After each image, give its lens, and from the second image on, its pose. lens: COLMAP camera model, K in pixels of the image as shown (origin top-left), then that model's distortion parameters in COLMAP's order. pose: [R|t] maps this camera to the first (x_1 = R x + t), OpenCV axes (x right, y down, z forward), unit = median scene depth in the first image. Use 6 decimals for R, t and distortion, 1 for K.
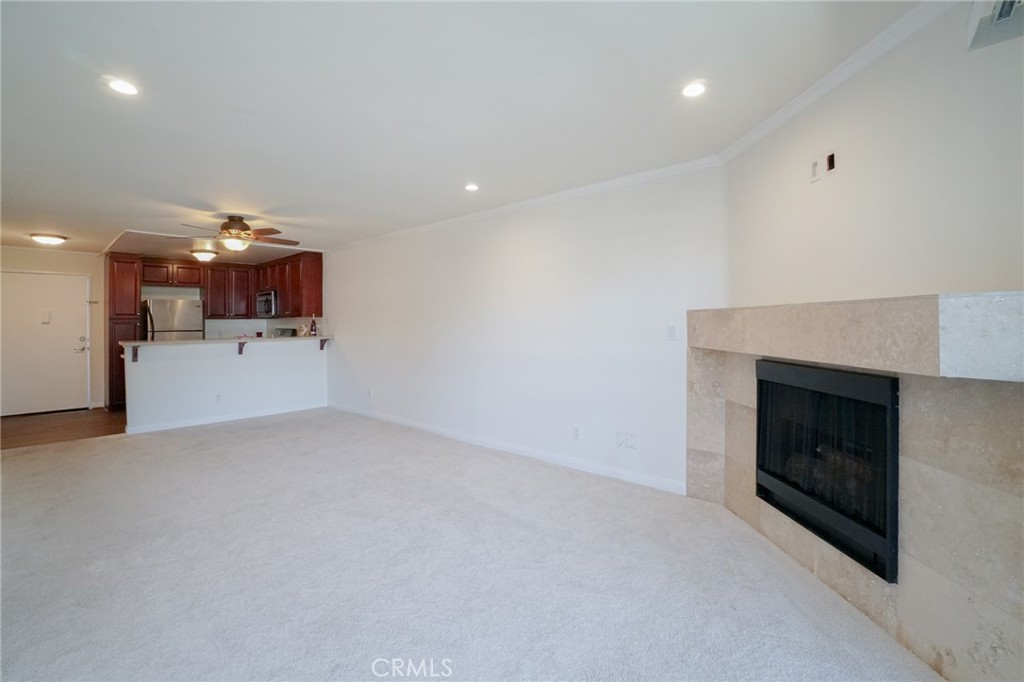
lens RADIAL K [[458.4, 0, 509.9], [0, 458.4, 329.6], [0, 0, 1]] dist [-0.044683, 0.015669]
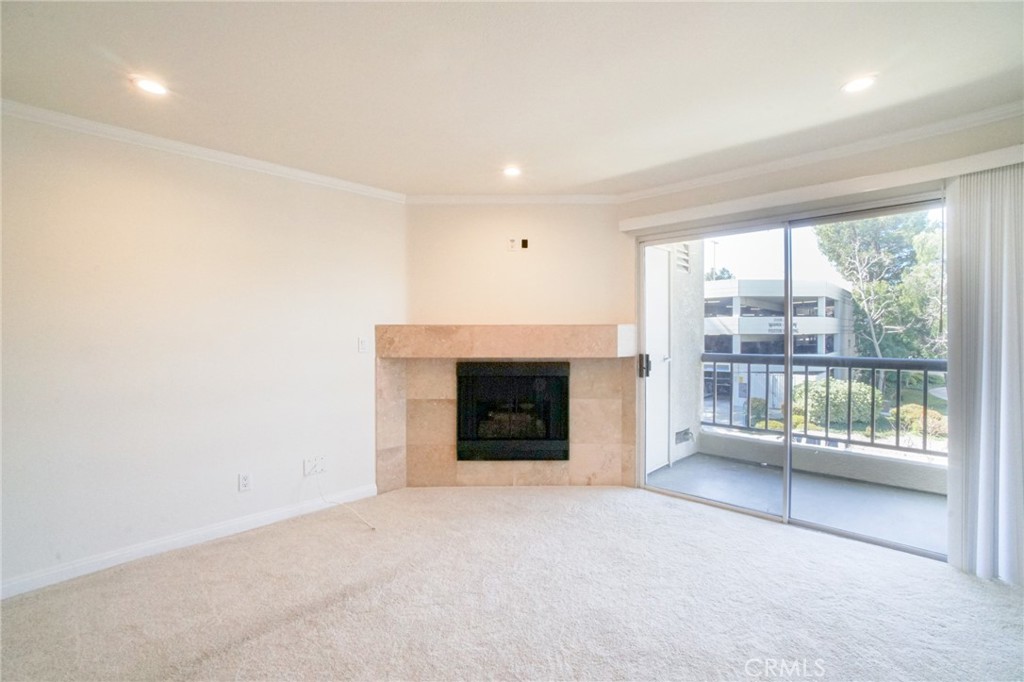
lens RADIAL K [[454.4, 0, 510.0], [0, 454.4, 347.8], [0, 0, 1]] dist [-0.000060, 0.000027]
pose [[0.044346, -0.029043, 0.998594, -0.839452], [0.016839, 0.999457, 0.028321, -0.015456], [-0.998874, 0.015560, 0.044811, 0.774147]]
